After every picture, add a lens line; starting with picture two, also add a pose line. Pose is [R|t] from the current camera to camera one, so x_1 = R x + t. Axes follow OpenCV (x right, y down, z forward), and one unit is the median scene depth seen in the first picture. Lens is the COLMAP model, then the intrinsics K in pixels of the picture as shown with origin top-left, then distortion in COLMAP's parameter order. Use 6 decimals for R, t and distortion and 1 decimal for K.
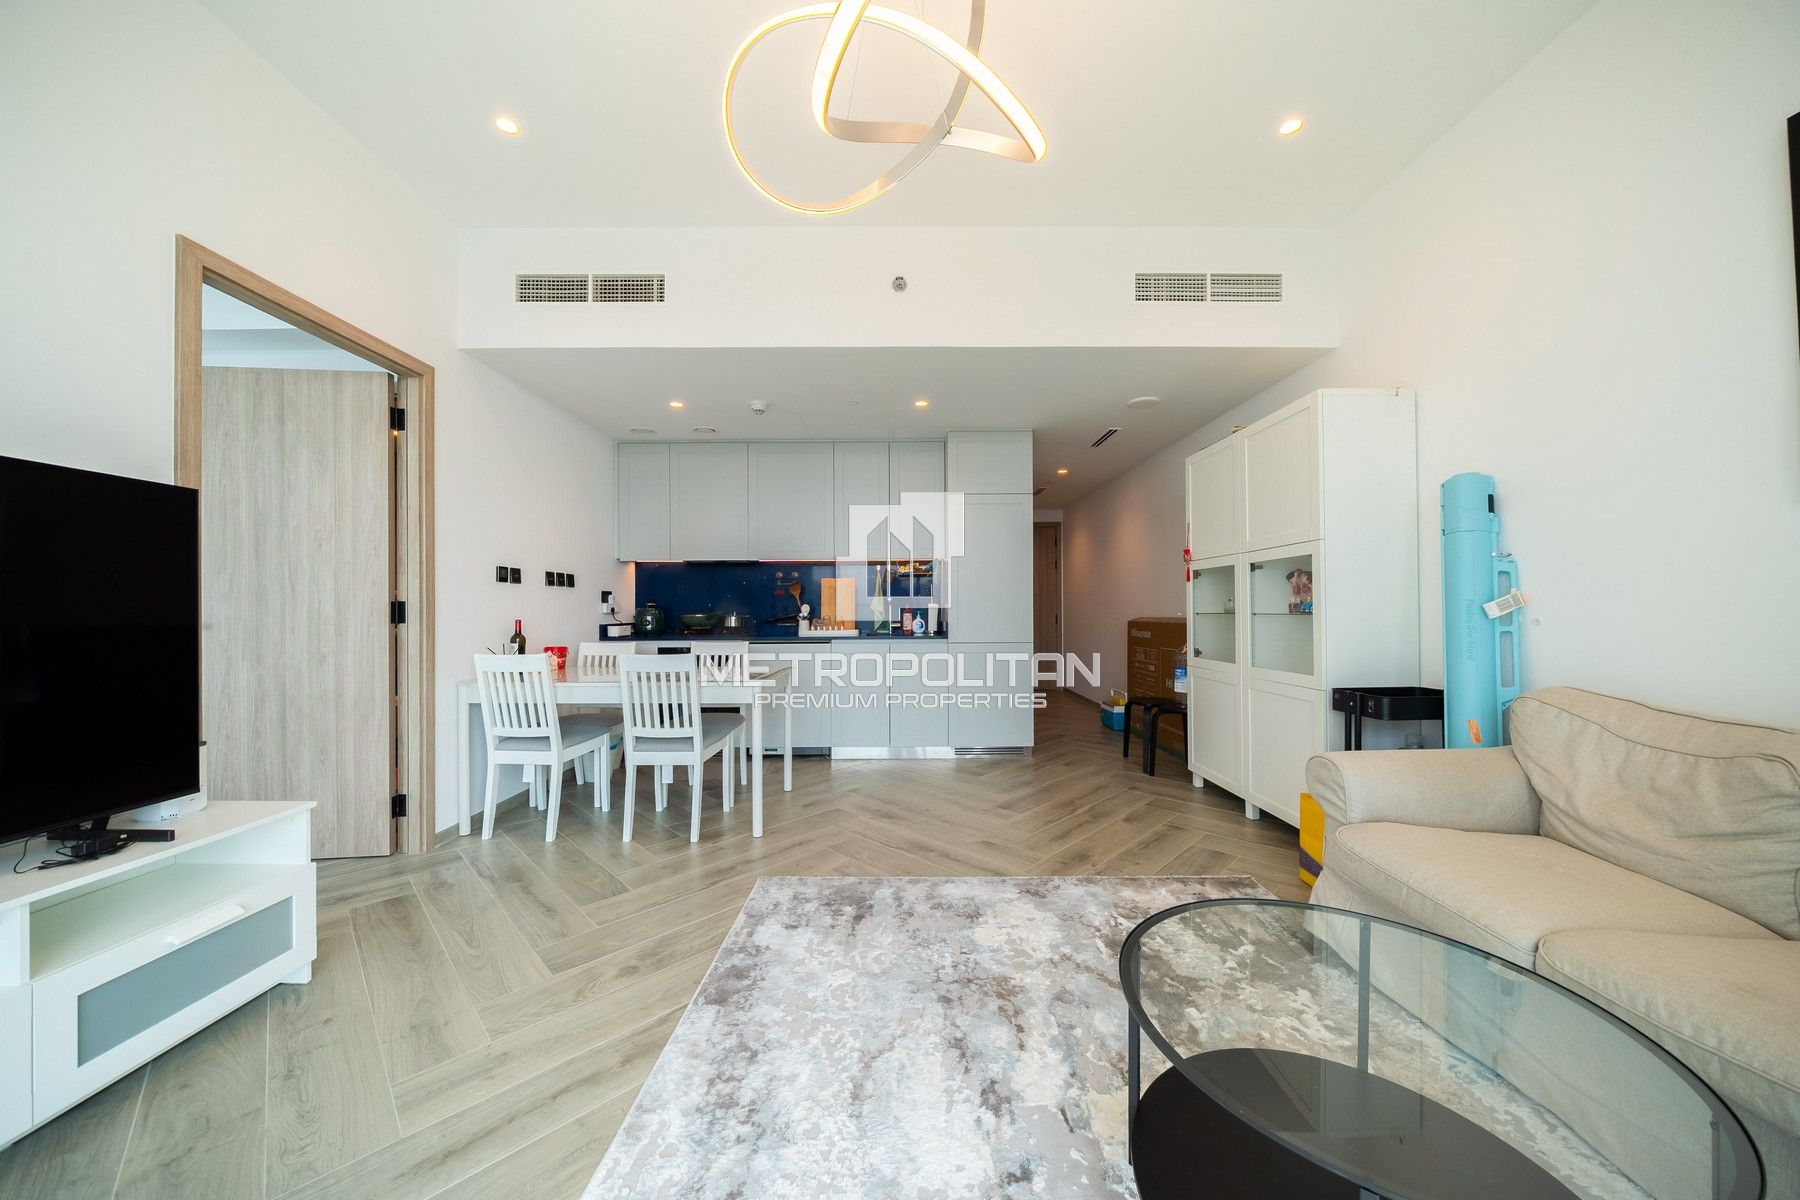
lens RADIAL K [[612.4, 0, 901.9], [0, 612.4, 609.2], [0, 0, 1]] dist [-0.009791, -0.000125]
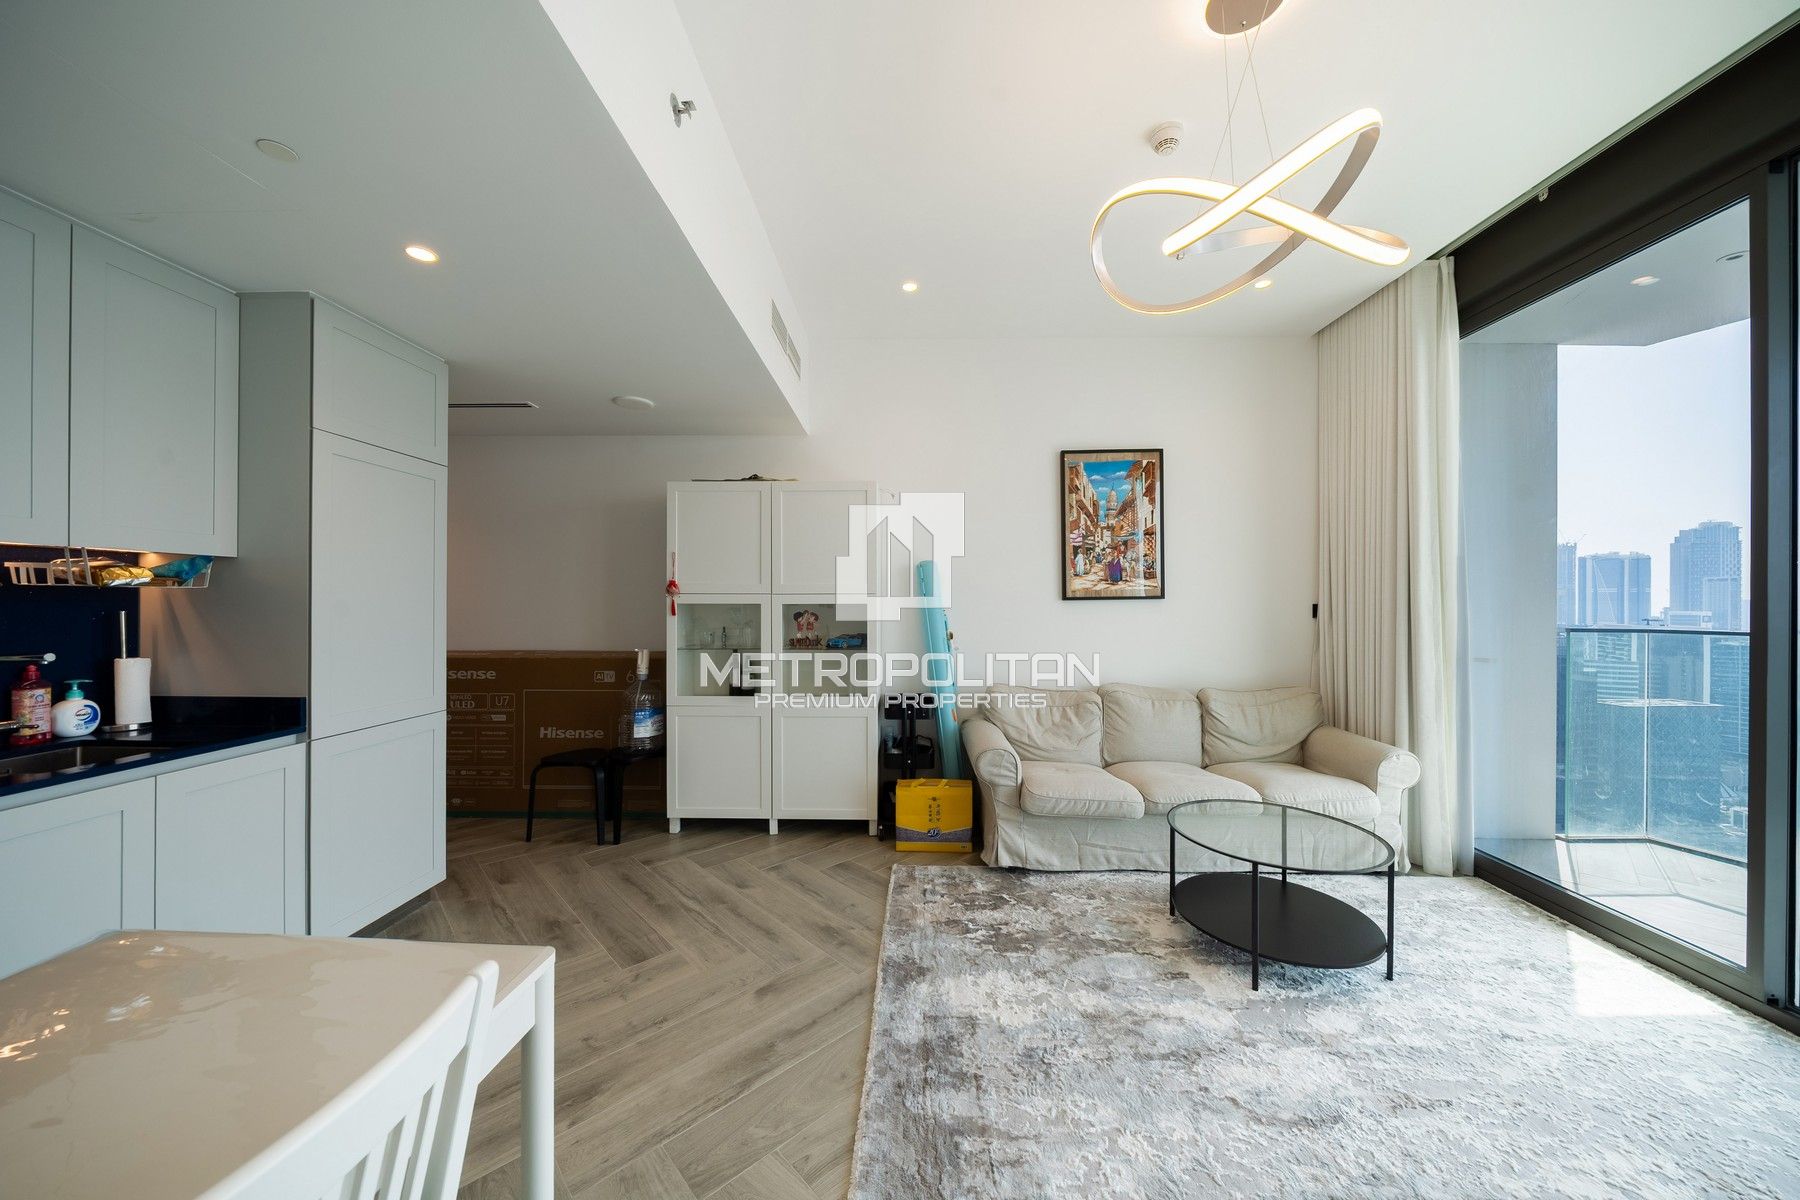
lens RADIAL K [[614.7, 0, 900.0], [0, 614.7, 600.0], [0, 0, 1]] dist [-0.006310, -0.000091]
pose [[0.034263, 0.010284, 0.999360, -0.501638], [-0.004055, 0.999940, -0.010151, -0.066781], [-0.999405, -0.003705, 0.034303, 0.686035]]
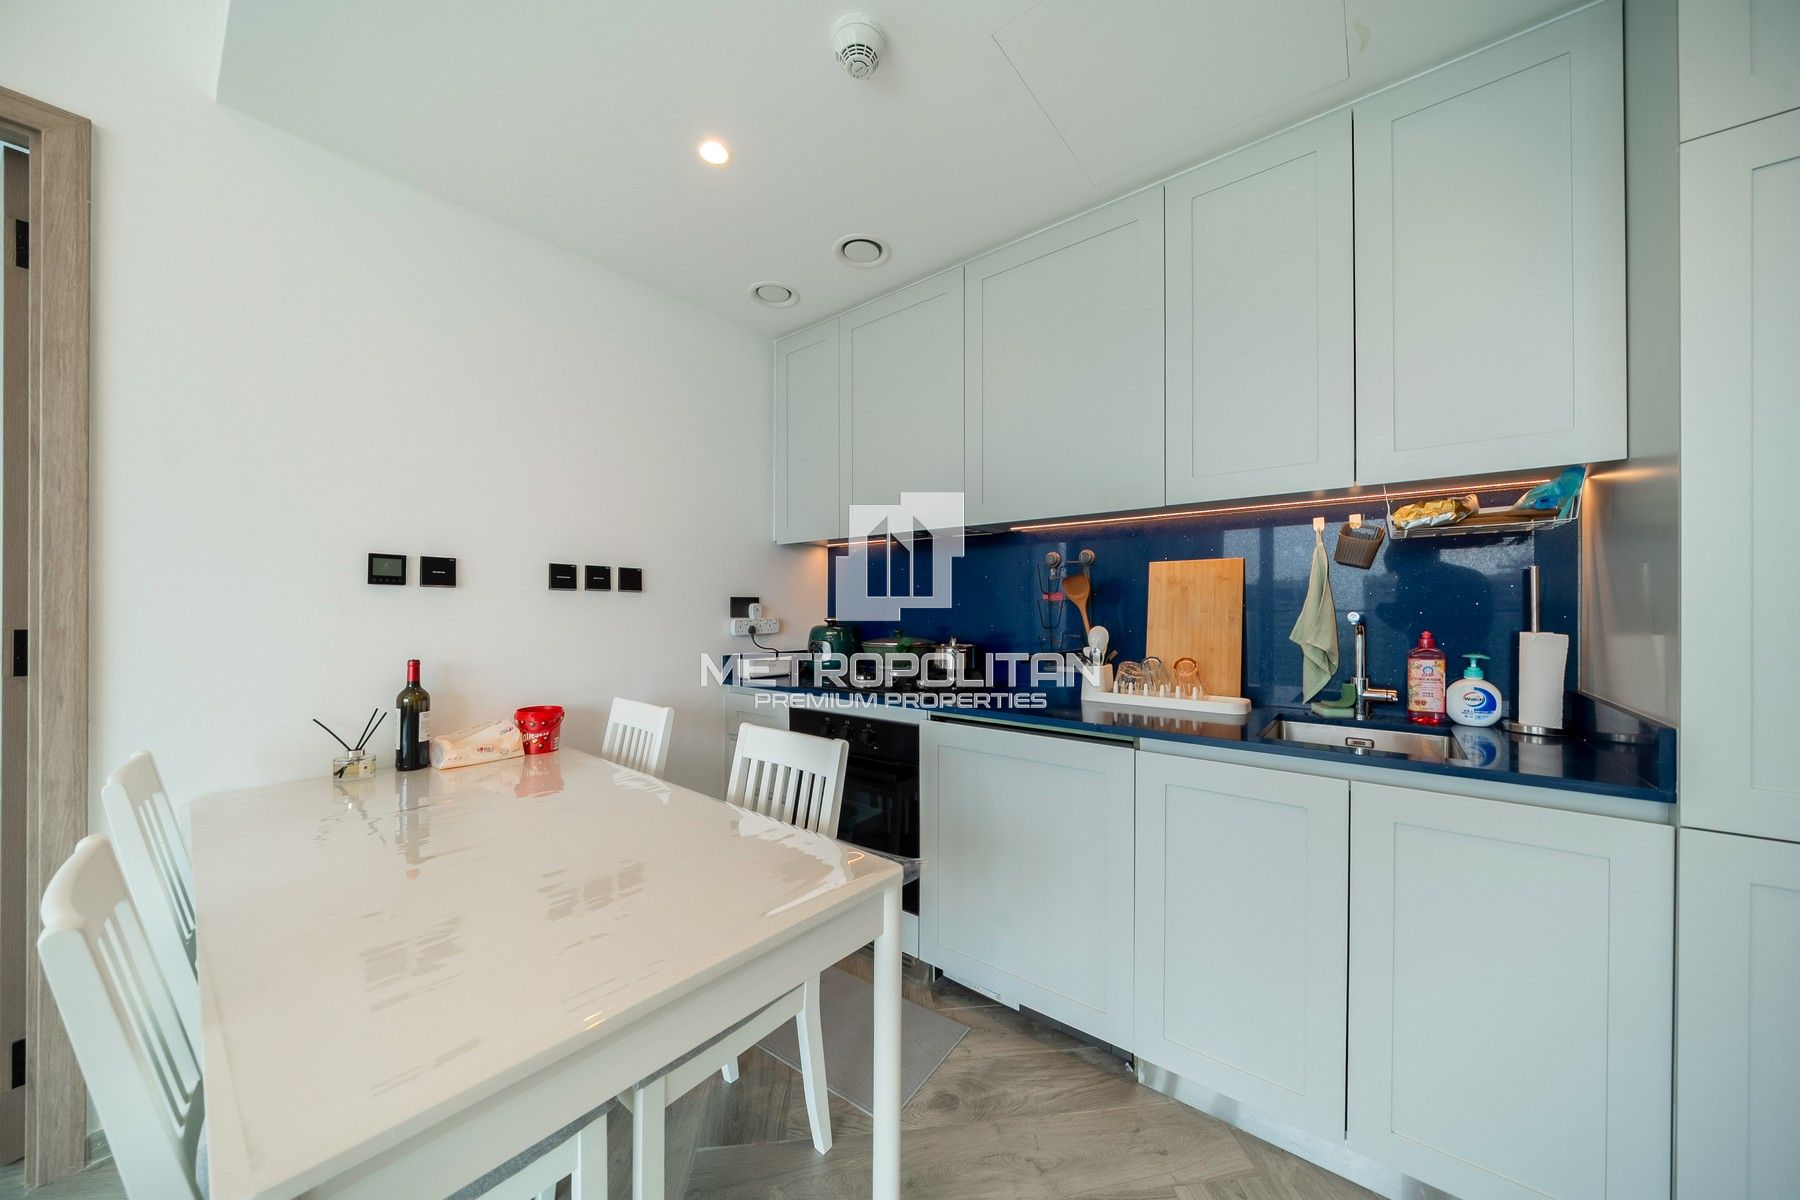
lens RADIAL K [[631.0, 0, 903.7], [0, 631.0, 609.9], [0, 0, 1]] dist [0.001267, 0.000063]
pose [[0.768668, 0.005496, -0.639625, 0.014717], [-0.005769, 0.999982, 0.001659, -0.025812], [0.639622, 0.002414, 0.768685, 0.850315]]
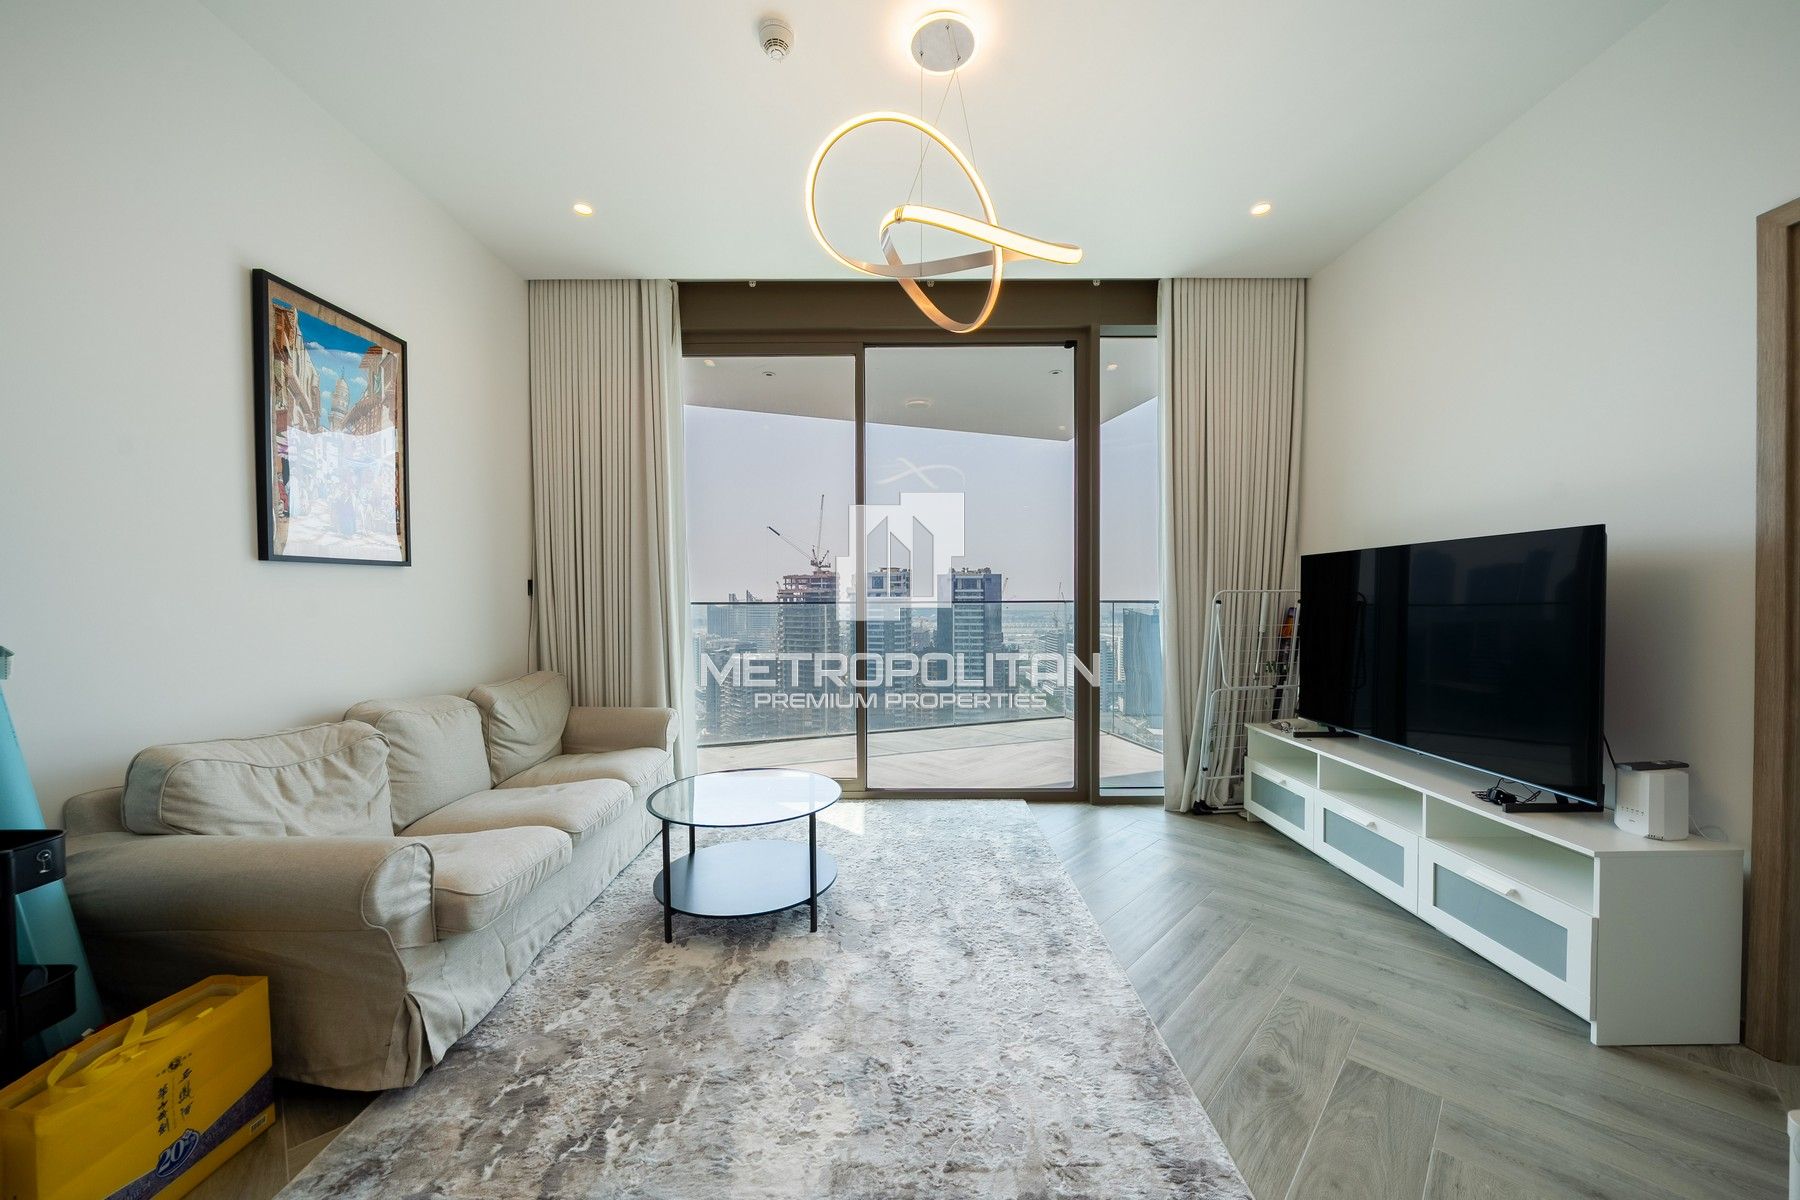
lens RADIAL K [[644.8, 0, 904.5], [0, 644.8, 605.8], [0, 0, 1]] dist [-0.011696, -0.000145]
pose [[-0.999947, 0.007793, 0.006695, 0.031352], [0.007881, 0.999881, 0.013235, -0.038424], [-0.006591, 0.013287, -0.999890, 1.034202]]
